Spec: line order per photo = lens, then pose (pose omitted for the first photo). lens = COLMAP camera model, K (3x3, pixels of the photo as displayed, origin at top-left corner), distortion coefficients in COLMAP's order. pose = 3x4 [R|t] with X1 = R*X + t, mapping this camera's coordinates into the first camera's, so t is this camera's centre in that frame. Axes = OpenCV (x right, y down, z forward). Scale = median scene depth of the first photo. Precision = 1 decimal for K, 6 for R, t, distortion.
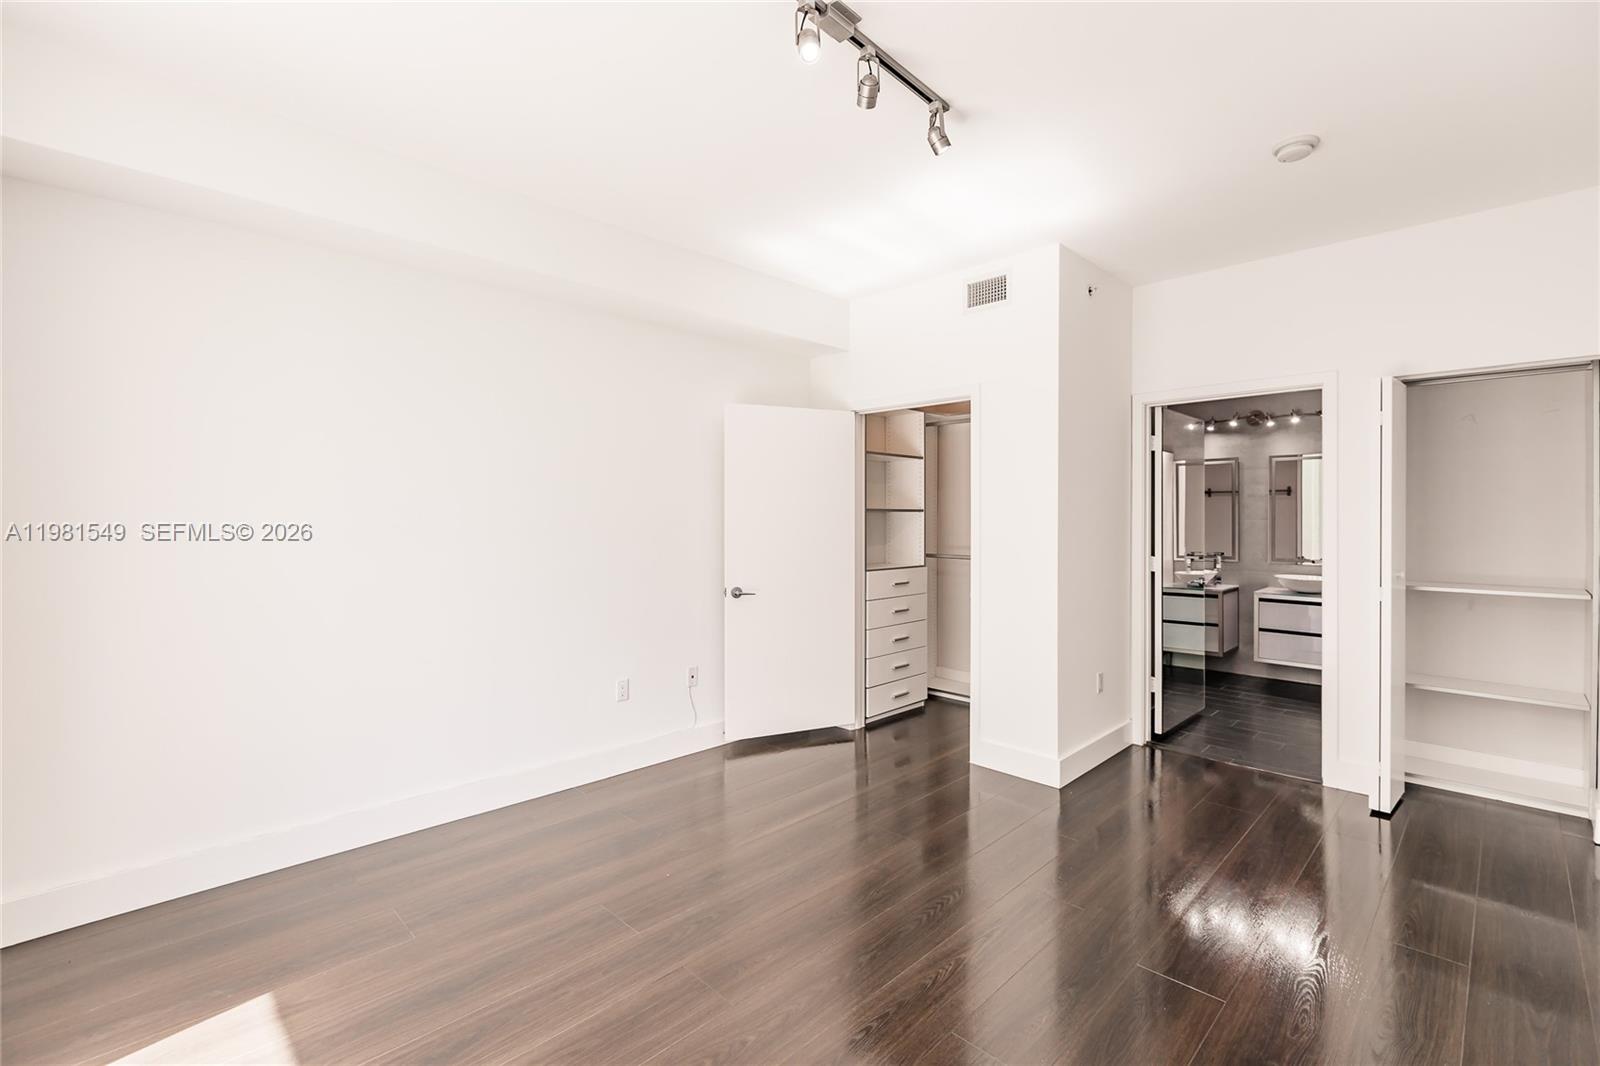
lens RADIAL K [[721.8, 0, 799.5], [0, 721.8, 525.2], [0, 0, 1]] dist [-0.000579, -0.001895]
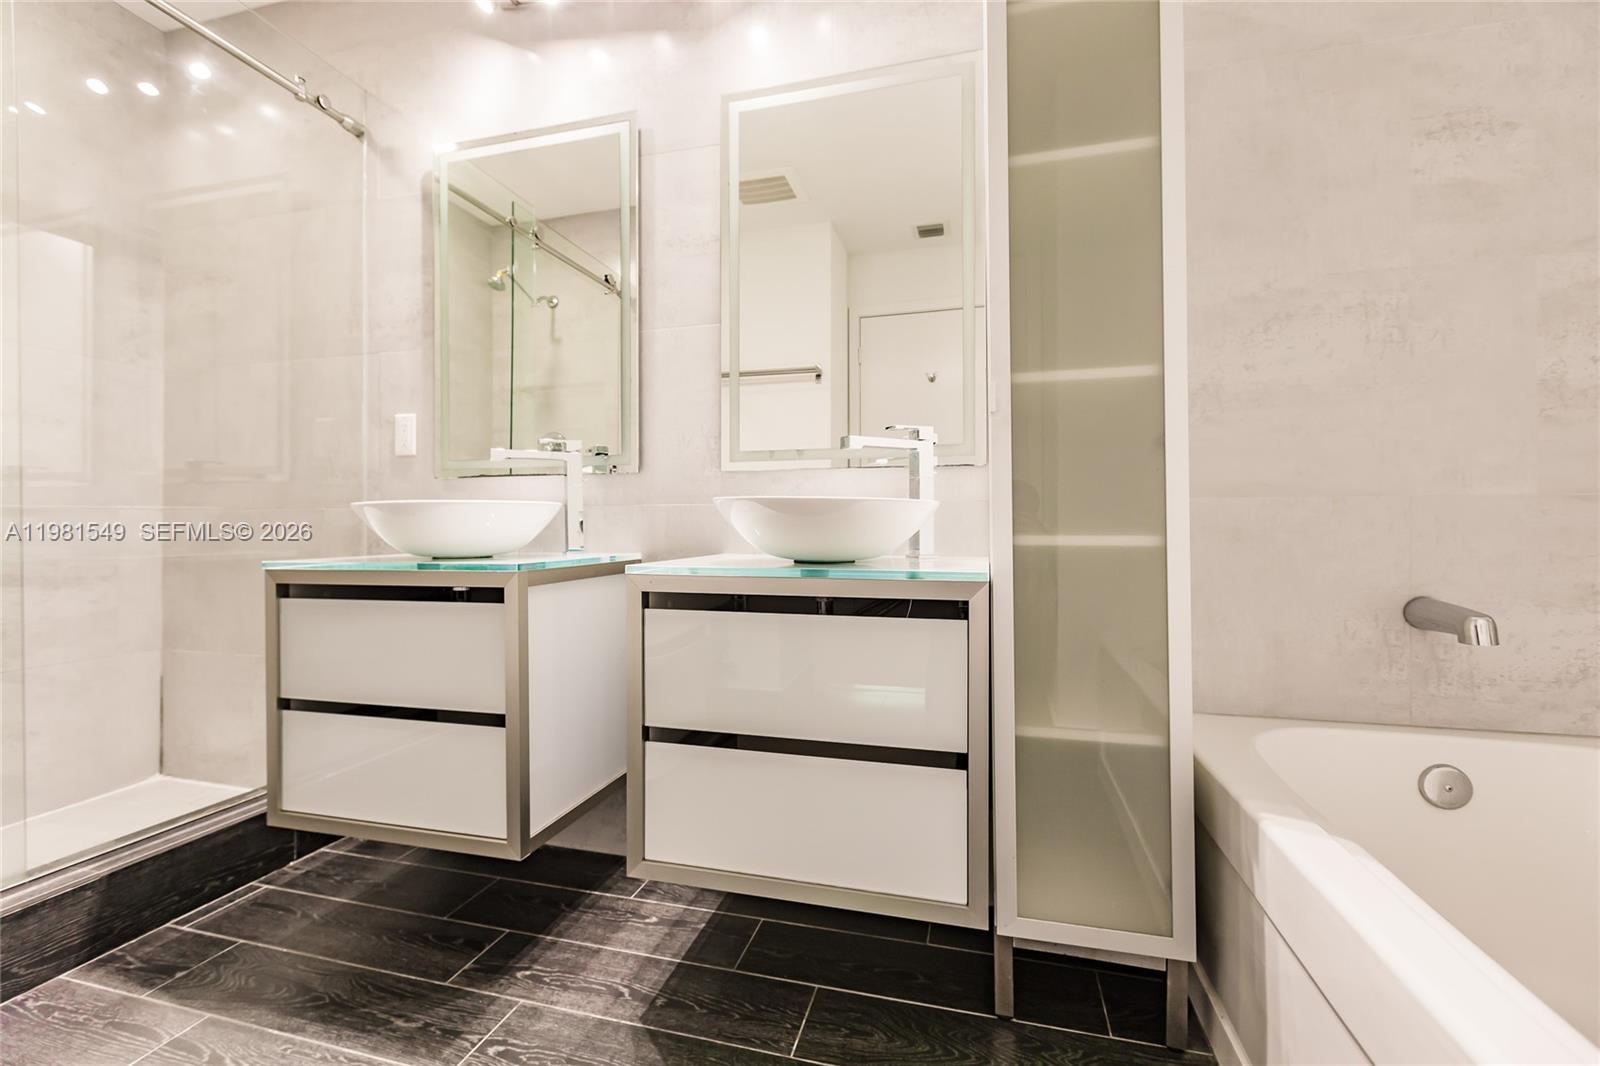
lens RADIAL K [[721.8, 0, 796.0], [0, 721.8, 528.4], [0, 0, 1]] dist [-0.000579, -0.001895]
pose [[0.874459, -0.004263, 0.485080, 0.540305], [0.007582, 0.999959, -0.004880, 0.078346], [-0.485040, 0.007945, 0.874456, 0.740032]]
